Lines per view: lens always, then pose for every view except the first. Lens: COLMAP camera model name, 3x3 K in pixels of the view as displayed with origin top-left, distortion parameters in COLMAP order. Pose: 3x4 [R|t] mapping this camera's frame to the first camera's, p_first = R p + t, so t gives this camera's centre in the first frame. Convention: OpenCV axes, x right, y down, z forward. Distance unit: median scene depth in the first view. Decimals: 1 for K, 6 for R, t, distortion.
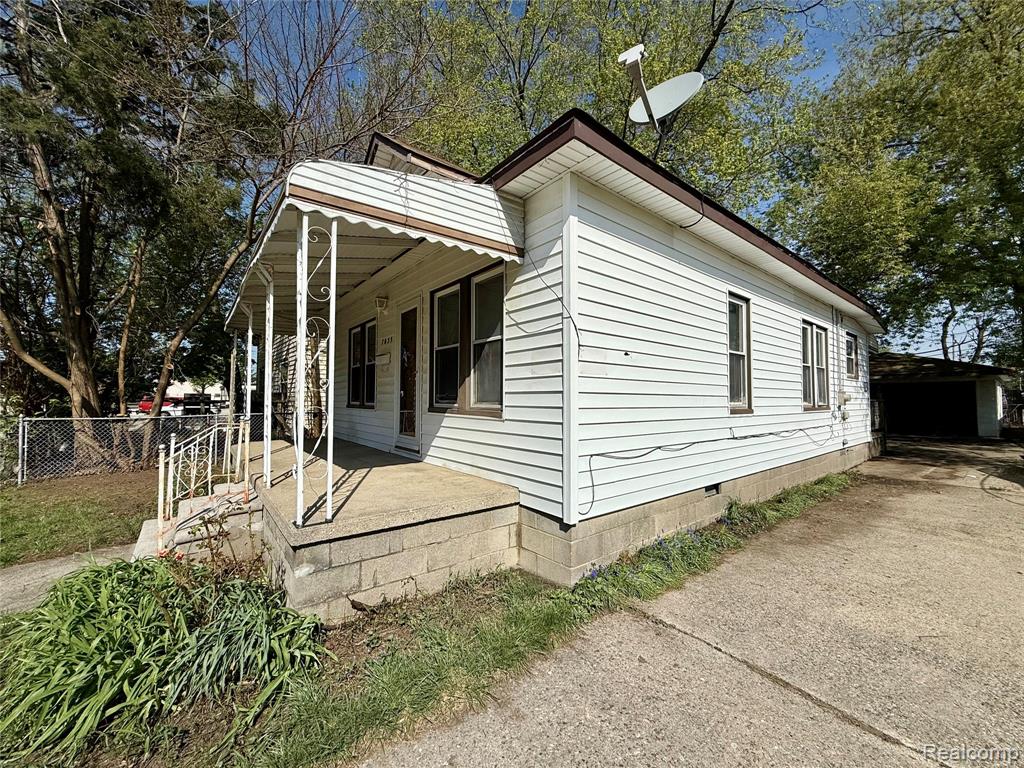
lens RADIAL K [[409.0, 0, 513.2], [0, 409.0, 386.1], [0, 0, 1]] dist [0.001471, -0.000575]
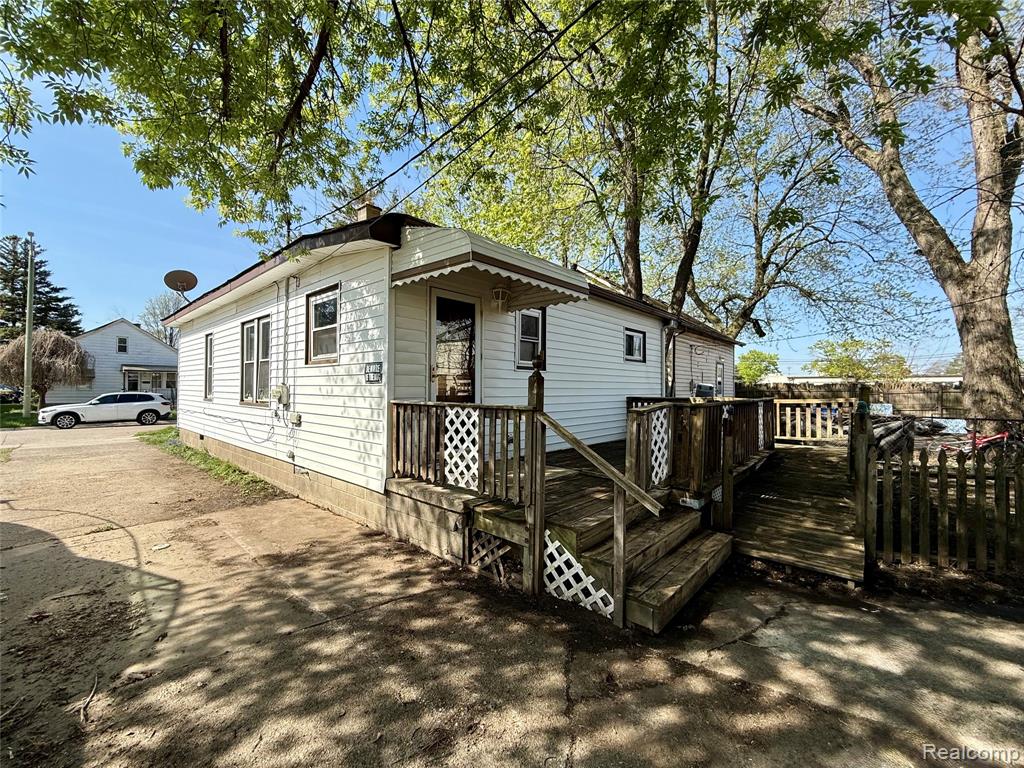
lens RADIAL K [[409.0, 0, 508.4], [0, 409.0, 383.3], [0, 0, 1]] dist [0.001471, -0.000575]
pose [[0.169416, -0.015657, -0.985420, 2.674496], [0.029226, 0.999514, -0.010856, 0.048736], [0.985111, -0.026961, 0.169791, 2.106457]]
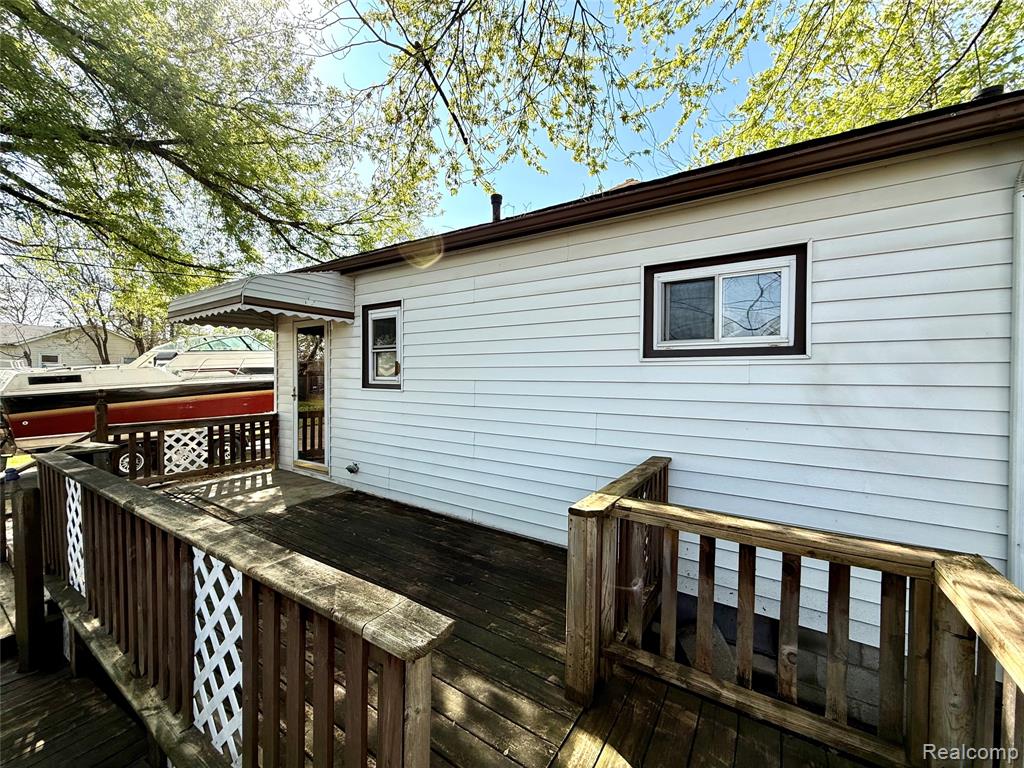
lens RADIAL K [[409.0, 0, 510.7], [0, 409.0, 389.0], [0, 0, 1]] dist [0.001471, -0.000575]
pose [[-0.945045, -0.007885, -0.326846, 1.485293], [-0.004190, 0.999919, -0.012008, 0.008315], [0.326914, -0.009979, -0.945001, 3.403944]]
